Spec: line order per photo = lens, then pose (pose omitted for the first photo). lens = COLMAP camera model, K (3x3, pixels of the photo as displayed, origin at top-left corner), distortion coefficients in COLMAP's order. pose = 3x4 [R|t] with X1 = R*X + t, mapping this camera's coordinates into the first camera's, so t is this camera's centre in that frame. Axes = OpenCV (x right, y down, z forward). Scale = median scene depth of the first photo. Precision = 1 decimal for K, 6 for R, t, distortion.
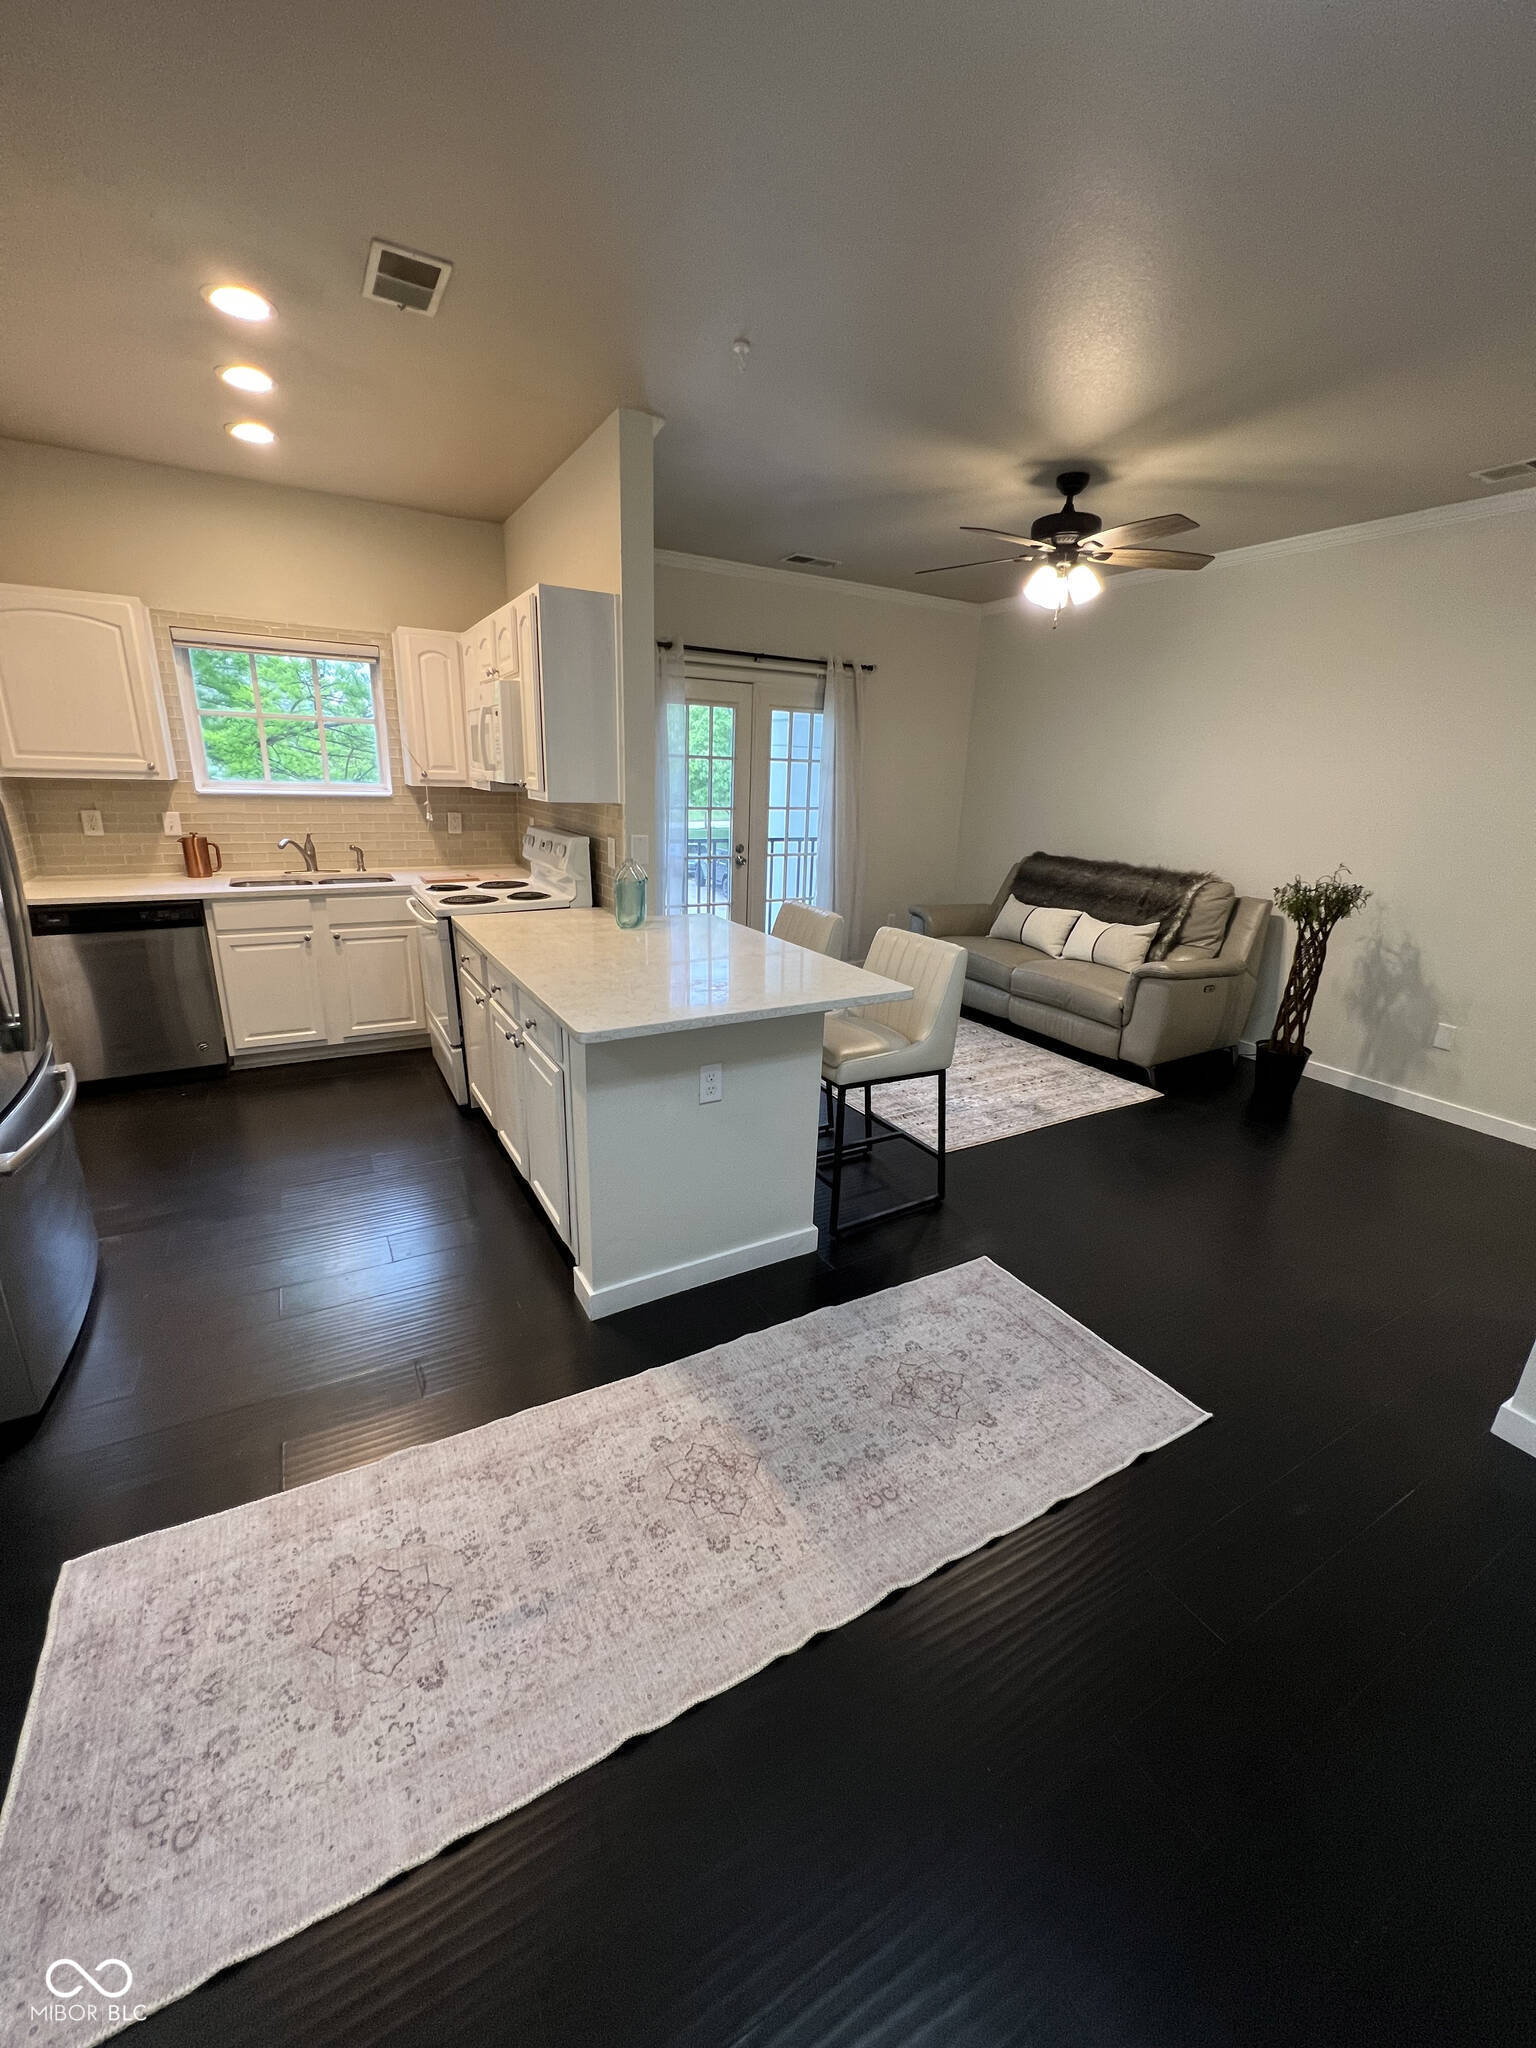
lens RADIAL K [[815.0, 0, 768.0], [0, 815.0, 1024.0], [0, 0, 1]] dist [-0.002011, -0.000090]
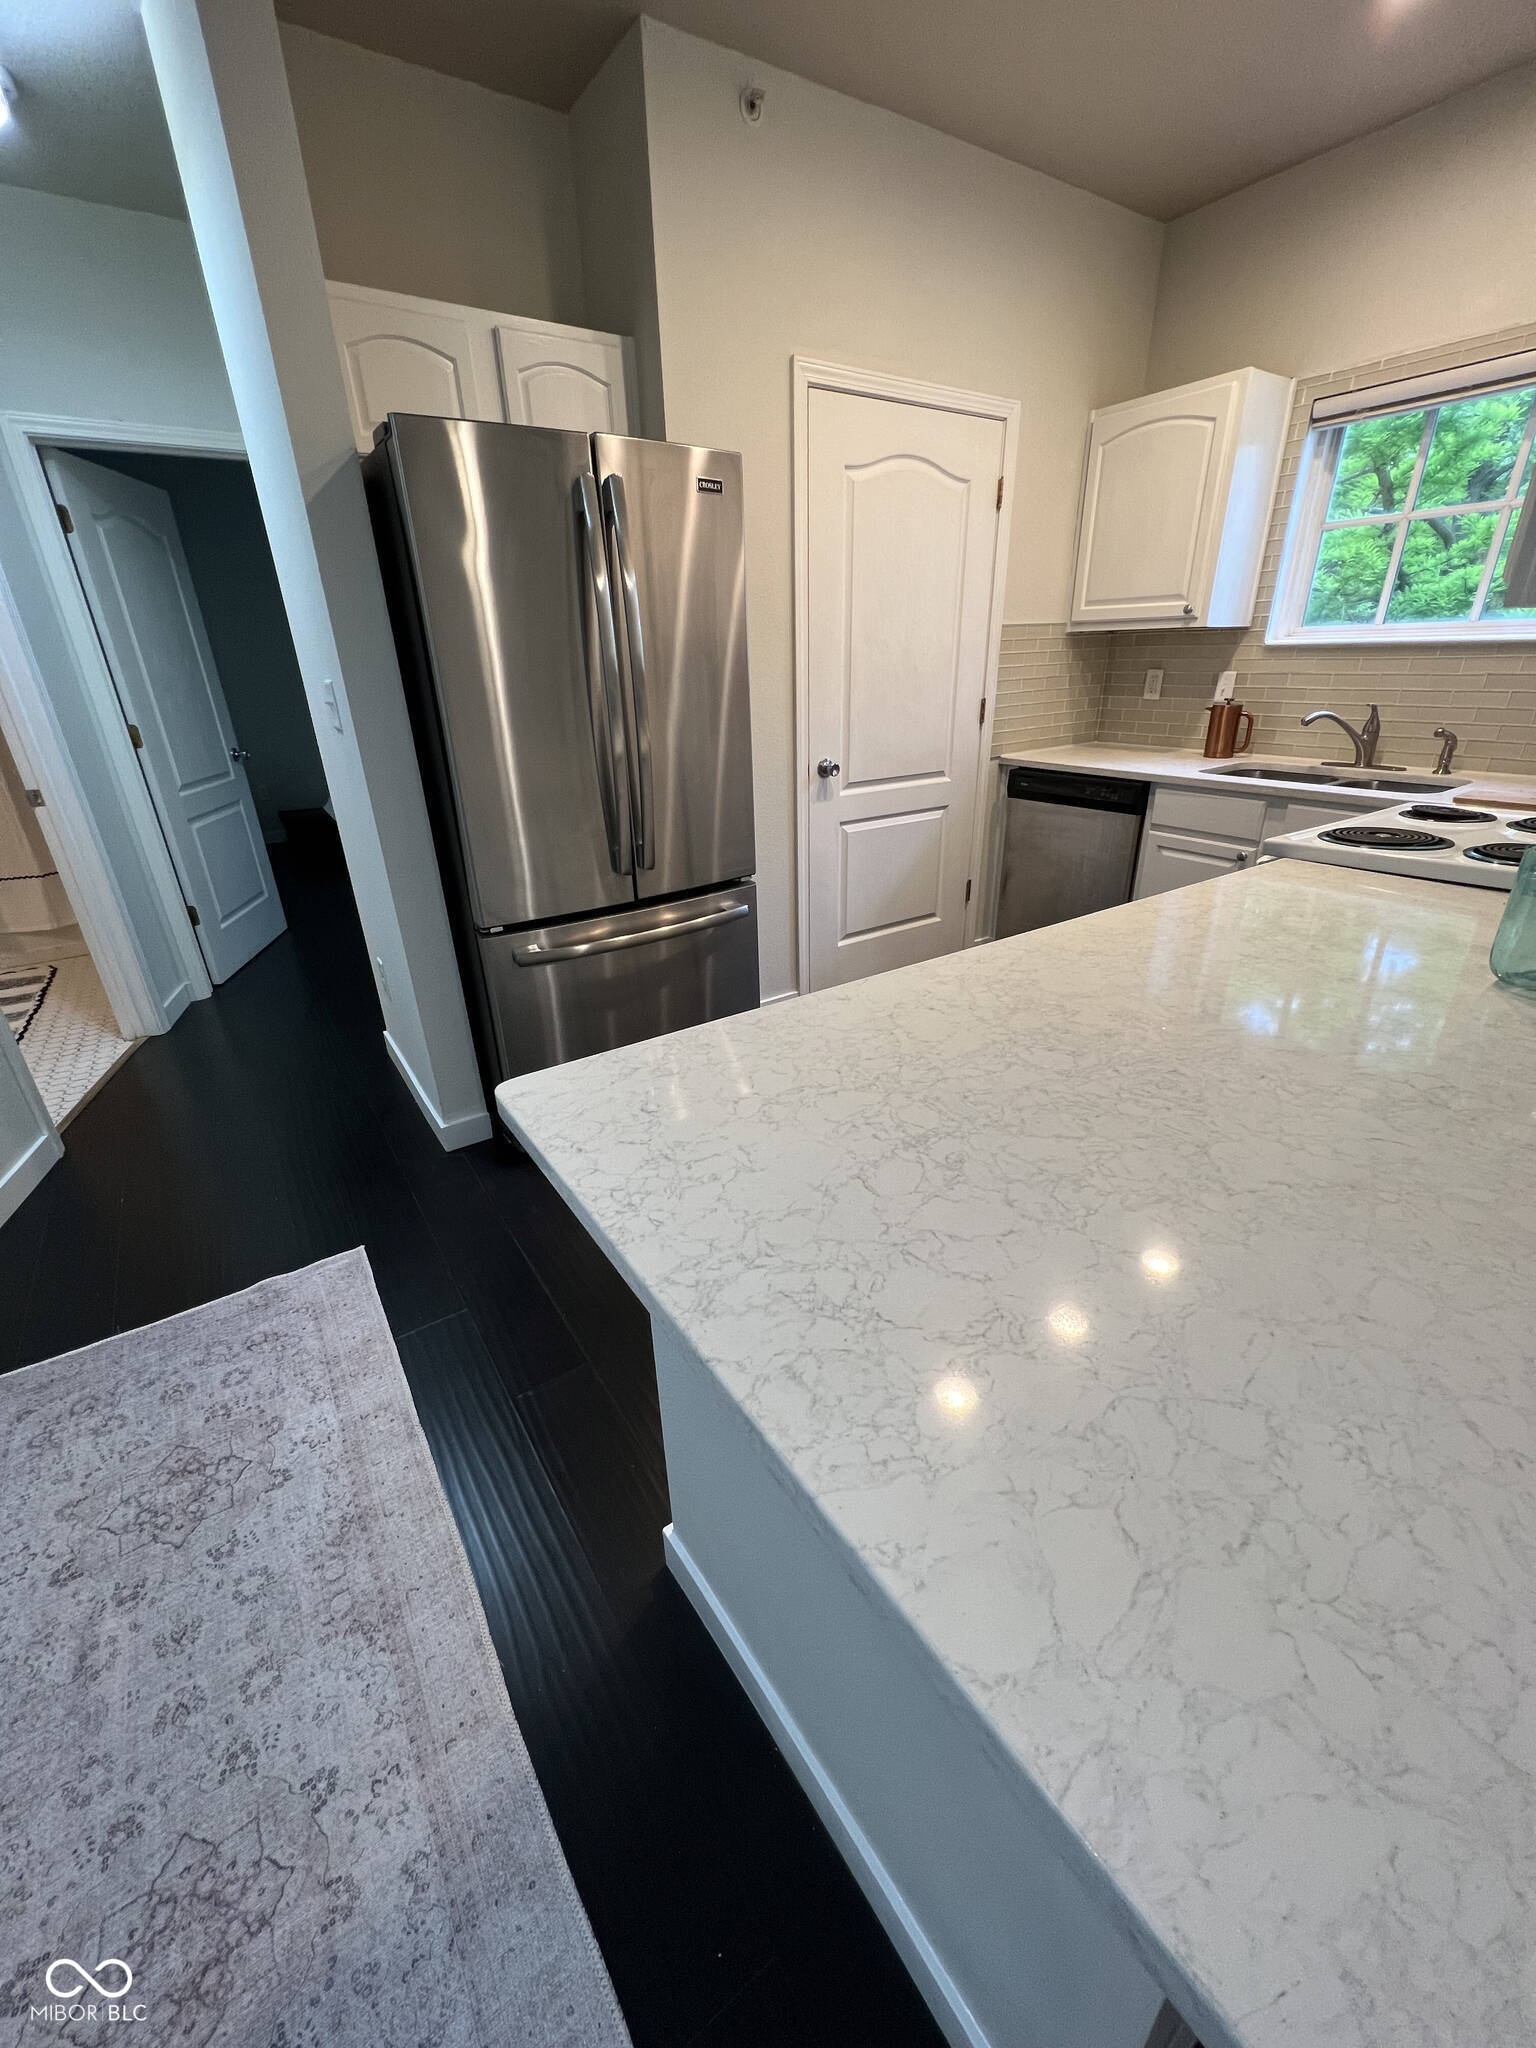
lens RADIAL K [[815.0, 0, 768.0], [0, 815.0, 1024.0], [0, 0, 1]] dist [-0.002011, -0.000090]
pose [[0.079230, 0.381935, -0.920787, 0.097829], [-0.267512, 0.897956, 0.349446, -0.111538], [0.960292, 0.218635, 0.173318, 0.518365]]
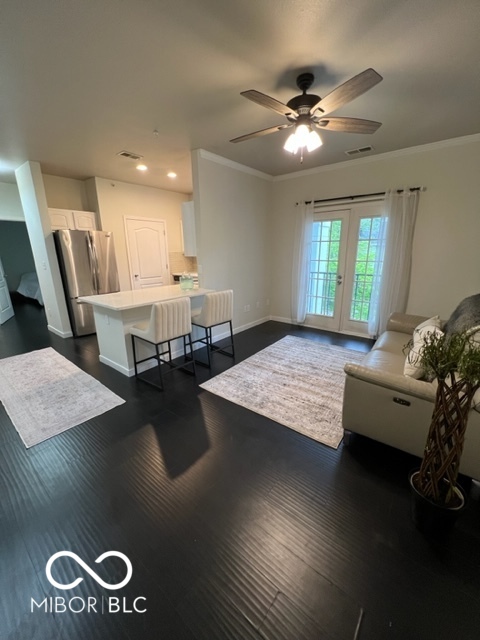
lens RADIAL K [[254.7, 0, 240.0], [0, 254.7, 320.0], [0, 0, 1]] dist [-0.002011, -0.000090]
pose [[0.369380, 0.214224, -0.904249, 0.821997], [-0.254649, 0.959153, 0.123208, -0.157062], [0.893707, 0.184755, 0.408843, 0.630469]]
